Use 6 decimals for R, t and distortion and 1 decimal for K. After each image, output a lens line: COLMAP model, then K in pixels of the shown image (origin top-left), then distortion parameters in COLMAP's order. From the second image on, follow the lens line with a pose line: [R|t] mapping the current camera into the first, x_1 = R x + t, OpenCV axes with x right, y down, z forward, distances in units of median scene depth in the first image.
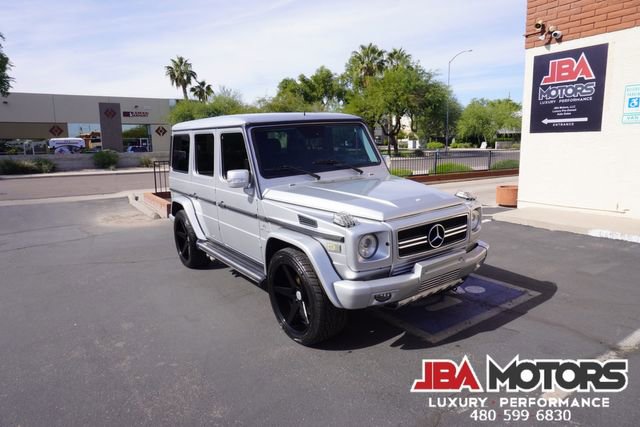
lens RADIAL K [[424.5, 0, 321.5], [0, 424.5, 211.0], [0, 0, 1]] dist [-0.035900, 0.017578]
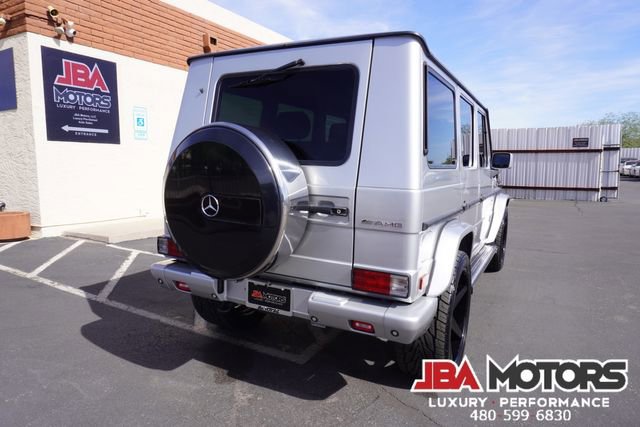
lens RADIAL K [[424.5, 0, 318.9], [0, 424.5, 212.7], [0, 0, 1]] dist [-0.035900, 0.017578]
pose [[-0.460410, -0.069864, 0.884953, -0.478951], [0.161579, 0.973650, 0.160930, -0.101310], [-0.872877, 0.217084, -0.436989, 0.971575]]
